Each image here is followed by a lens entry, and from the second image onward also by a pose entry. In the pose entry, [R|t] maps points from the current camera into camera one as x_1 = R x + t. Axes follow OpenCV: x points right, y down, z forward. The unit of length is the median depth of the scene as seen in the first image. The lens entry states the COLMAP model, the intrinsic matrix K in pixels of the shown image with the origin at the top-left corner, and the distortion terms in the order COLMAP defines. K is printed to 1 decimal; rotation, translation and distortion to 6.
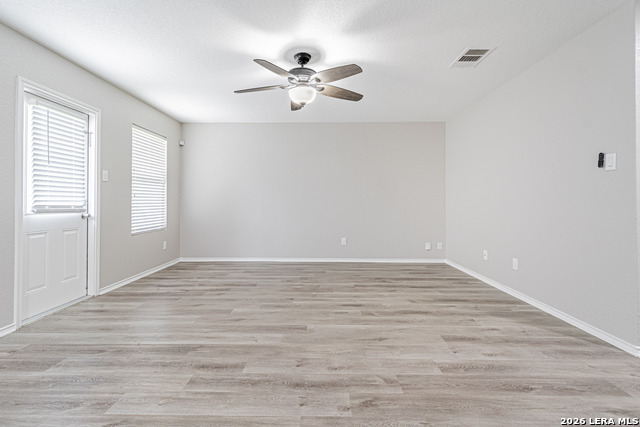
lens RADIAL K [[311.4, 0, 321.6], [0, 311.4, 202.4], [0, 0, 1]] dist [0.001401, 0.000428]
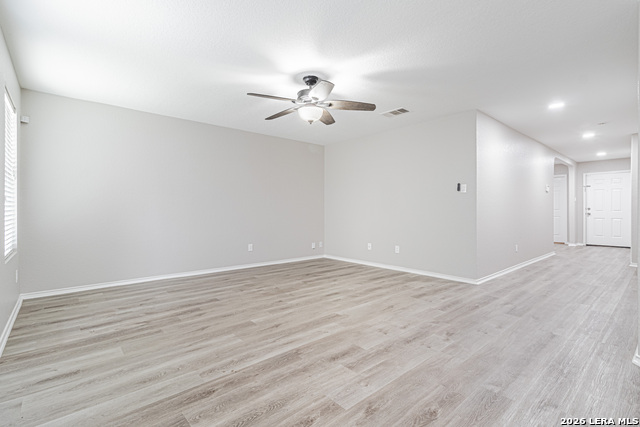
lens RADIAL K [[301.5, 0, 335.2], [0, 301.5, 211.9], [0, 0, 1]] dist [0.002601, 0.000458]
pose [[0.726468, -0.005023, 0.687182, -0.804948], [0.000541, 0.999977, 0.006737, 0.002317], [-0.687201, -0.004522, 0.726454, 0.163906]]
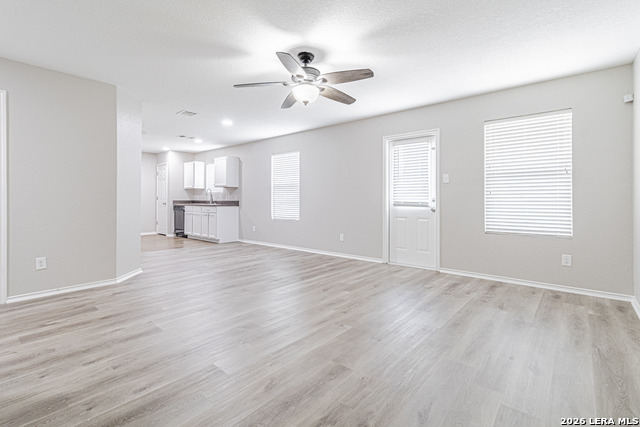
lens RADIAL K [[298.0, 0, 317.1], [0, 298.0, 200.8], [0, 0, 1]] dist [0.001039, 0.000221]
pose [[-0.658304, 0.002268, -0.752748, 0.701044], [-0.001152, 0.999991, 0.004020, -0.002181], [0.752751, 0.003514, -0.658296, 1.812519]]
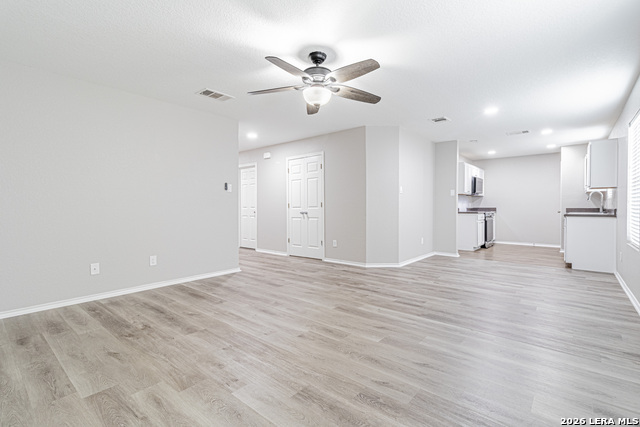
lens RADIAL K [[291.0, 0, 318.1], [0, 291.0, 208.9], [0, 0, 1]] dist [0.003548, 0.000472]
pose [[-0.765177, -0.002923, 0.643814, -0.710475], [0.001823, 0.999976, 0.006707, -0.003999], [-0.643818, 0.006306, -0.765153, 1.845239]]
